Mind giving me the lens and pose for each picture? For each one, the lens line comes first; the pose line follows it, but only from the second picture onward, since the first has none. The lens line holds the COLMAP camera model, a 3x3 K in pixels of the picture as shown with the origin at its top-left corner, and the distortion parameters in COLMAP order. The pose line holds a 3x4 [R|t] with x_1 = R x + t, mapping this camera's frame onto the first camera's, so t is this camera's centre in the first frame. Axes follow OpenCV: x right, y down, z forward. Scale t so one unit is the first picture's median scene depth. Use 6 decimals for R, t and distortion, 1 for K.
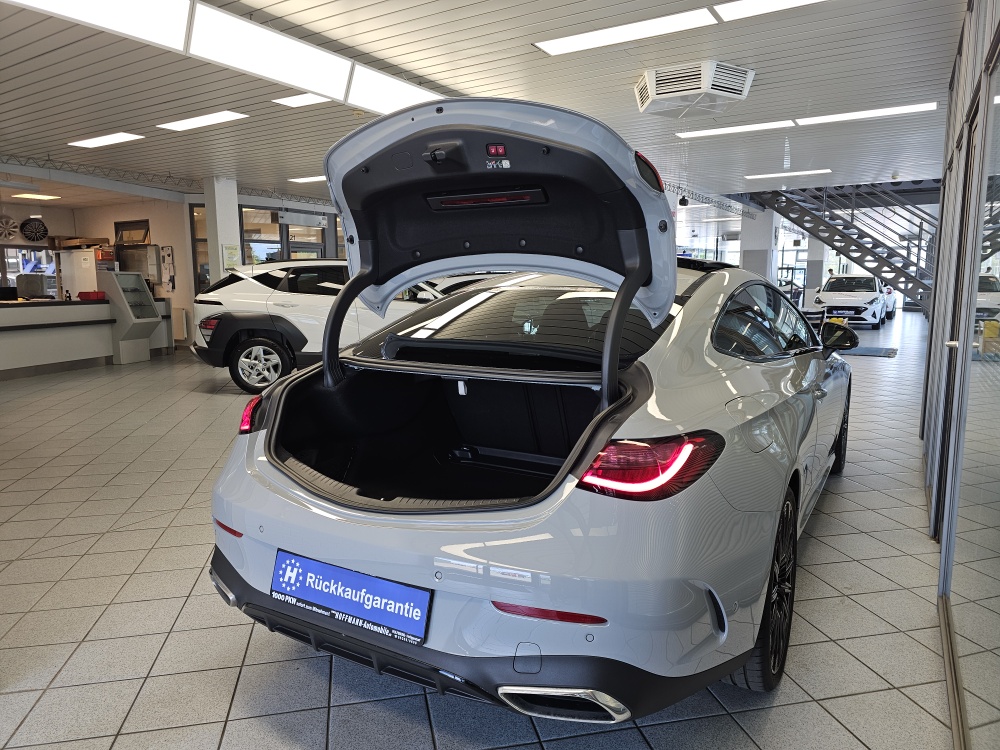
lens RADIAL K [[684.6, 0, 492.1], [0, 684.6, 383.8], [0, 0, 1]] dist [0.055351, -0.062656]
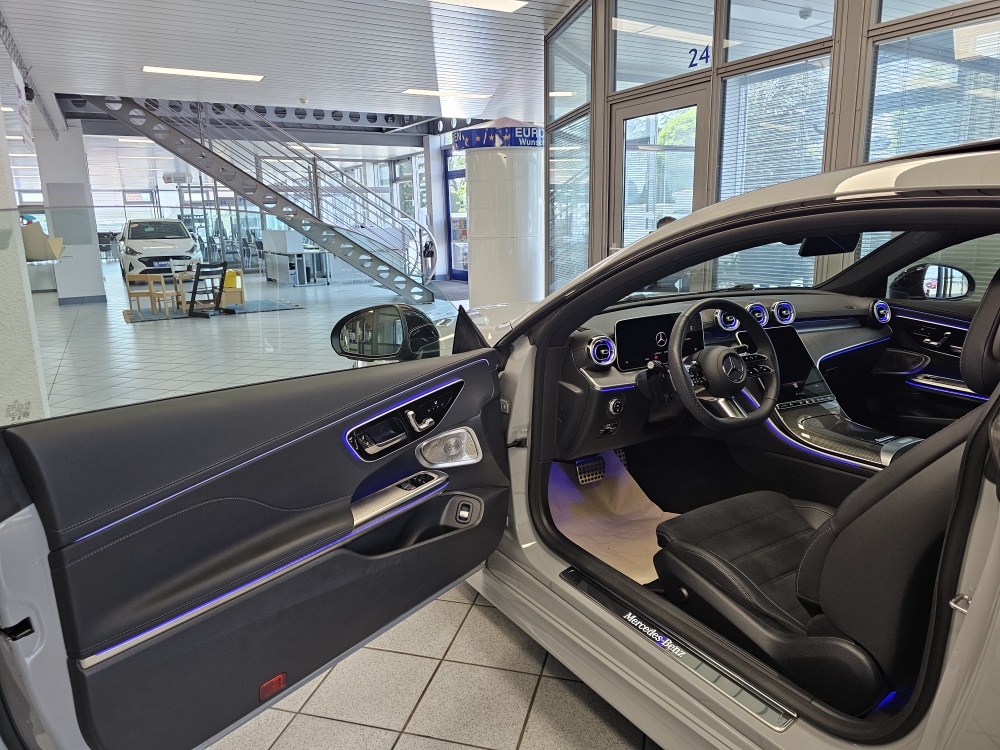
lens RADIAL K [[684.6, 0, 495.5], [0, 684.6, 369.9], [0, 0, 1]] dist [0.055351, -0.062656]
pose [[0.458284, -0.198702, 0.866310, -0.607093], [0.153294, 0.977754, 0.143170, -0.290020], [-0.875487, 0.067188, 0.478549, 2.041210]]
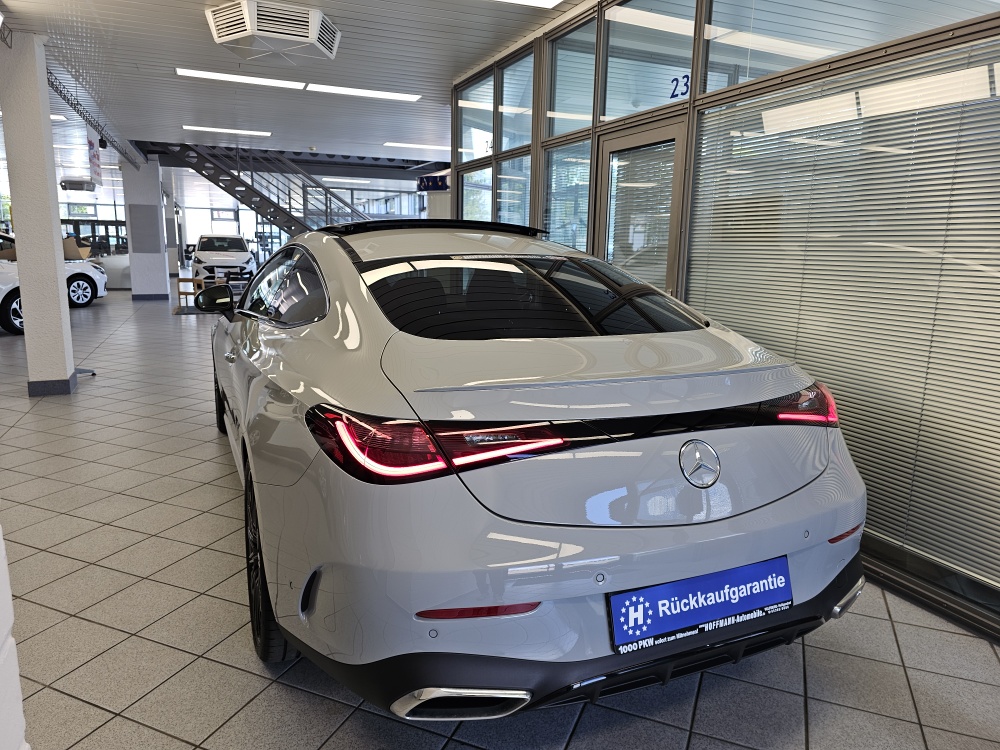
lens RADIAL K [[684.6, 0, 504.8], [0, 684.6, 380.8], [0, 0, 1]] dist [0.055351, -0.062656]
pose [[0.562604, -0.148711, 0.813241, -0.995748], [0.103920, 0.988607, 0.108886, -0.102141], [-0.820169, 0.023252, 0.571649, 0.650623]]
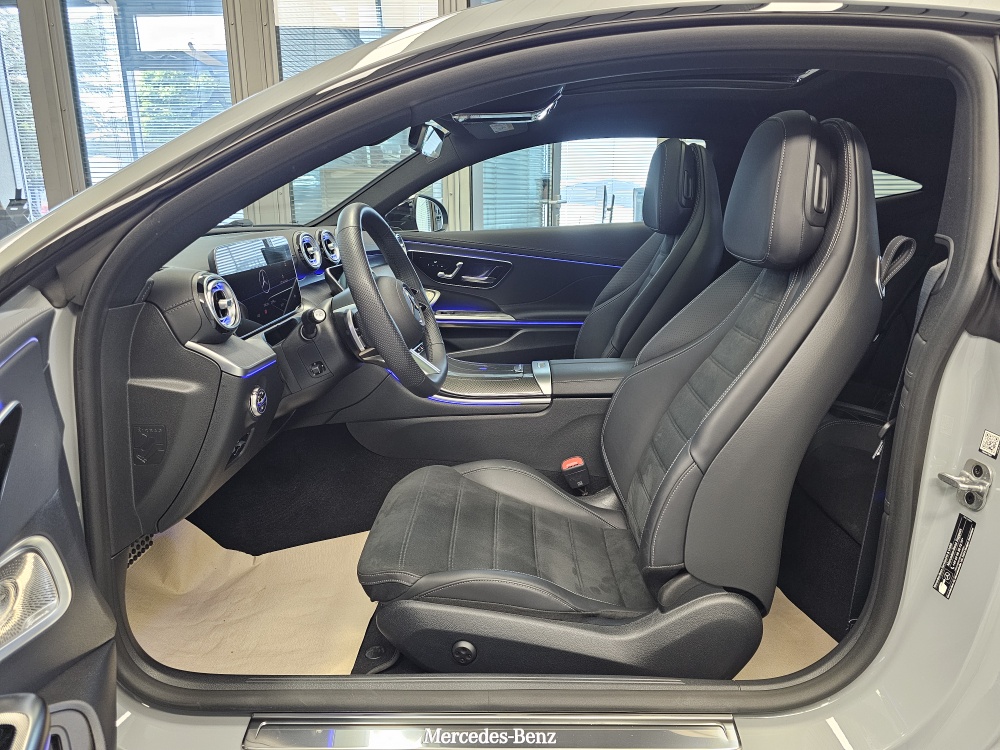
lens RADIAL K [[667.4, 0, 499.5], [0, 667.4, 379.5], [0, 0, 1]] dist [0.027717, 0.002845]
pose [[-0.508921, -0.215992, 0.833275, -0.217078], [0.131757, 0.937057, 0.323363, -0.233604], [-0.850670, 0.274356, -0.448430, 2.440915]]
